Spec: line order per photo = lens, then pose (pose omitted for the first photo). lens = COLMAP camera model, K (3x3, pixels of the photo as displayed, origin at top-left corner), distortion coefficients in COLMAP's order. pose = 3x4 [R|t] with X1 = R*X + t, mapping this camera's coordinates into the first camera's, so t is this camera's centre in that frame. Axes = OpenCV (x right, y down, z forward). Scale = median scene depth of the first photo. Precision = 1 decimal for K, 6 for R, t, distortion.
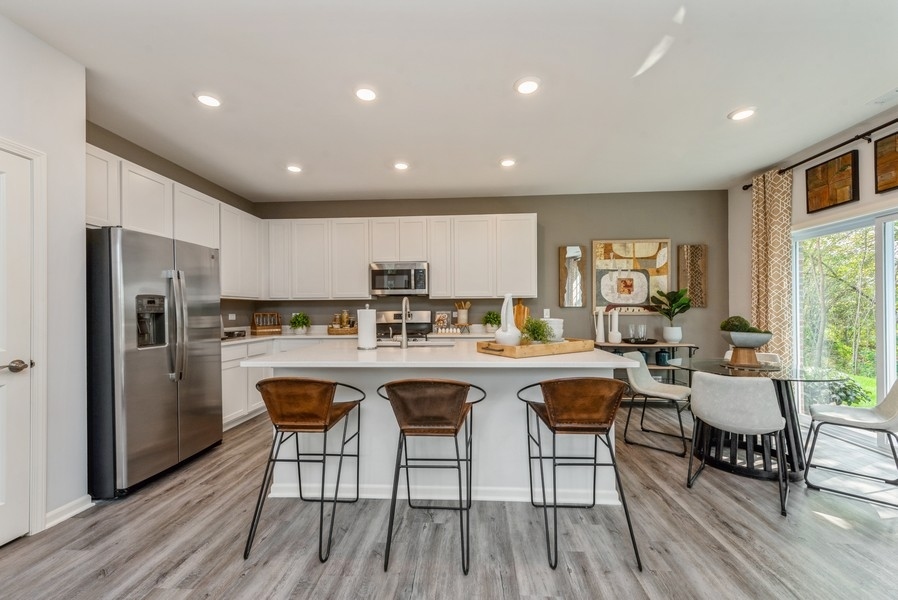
lens RADIAL K [[356.5, 0, 448.8], [0, 356.5, 306.3], [0, 0, 1]] dist [0.008198, -0.000074]
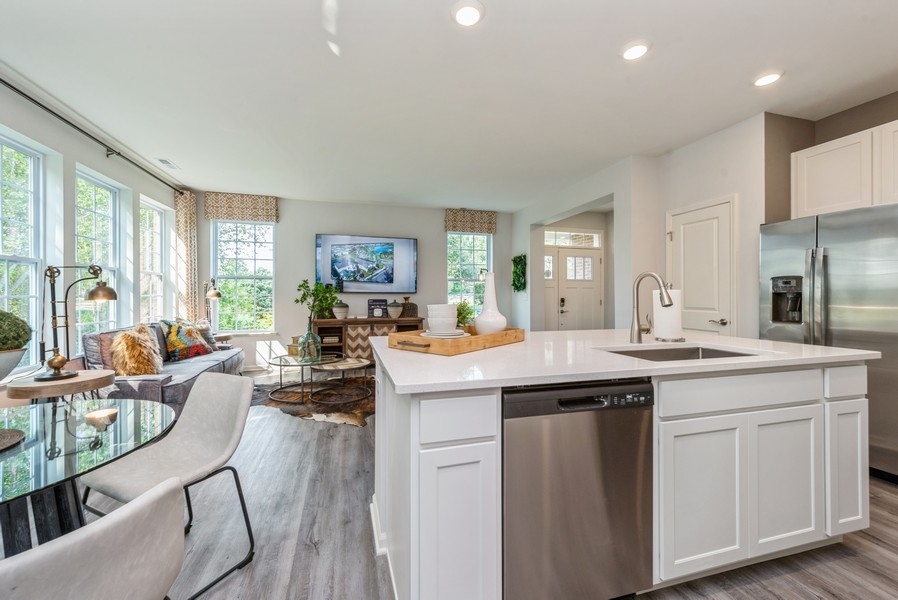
lens RADIAL K [[359.6, 0, 446.7], [0, 359.6, 295.5], [0, 0, 1]] dist [0.008182, -0.000089]
pose [[-0.942615, 0.011465, -0.333684, 0.289536], [0.013525, 0.999901, -0.003852, 0.009446], [0.333607, -0.008144, -0.942677, 0.938305]]
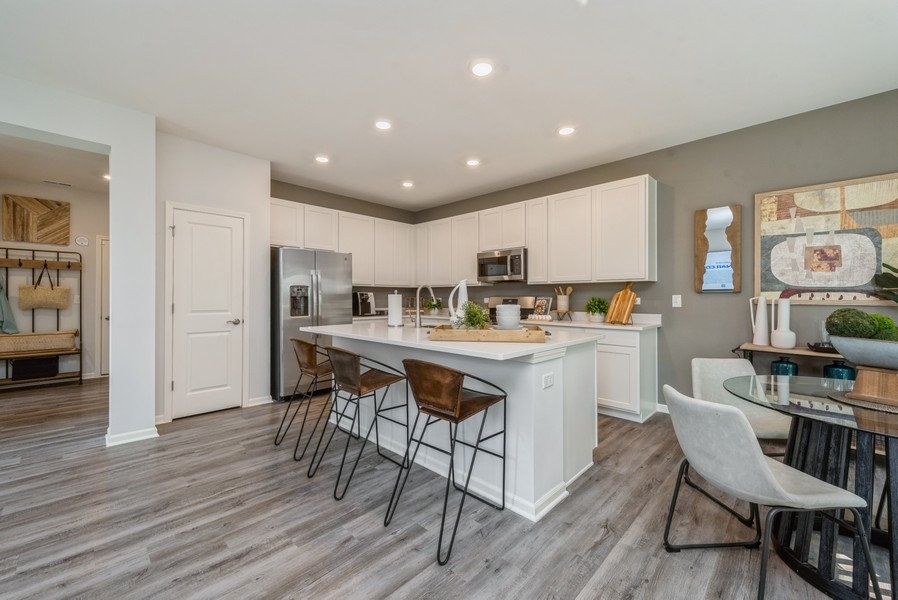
lens RADIAL K [[359.6, 0, 446.7], [0, 359.6, 295.5], [0, 0, 1]] dist [0.008182, -0.000089]
pose [[0.758103, 0.004488, -0.652119, 0.426290], [0.001846, 0.999958, 0.009028, 0.000737], [0.652132, -0.008048, 0.758063, 0.100129]]
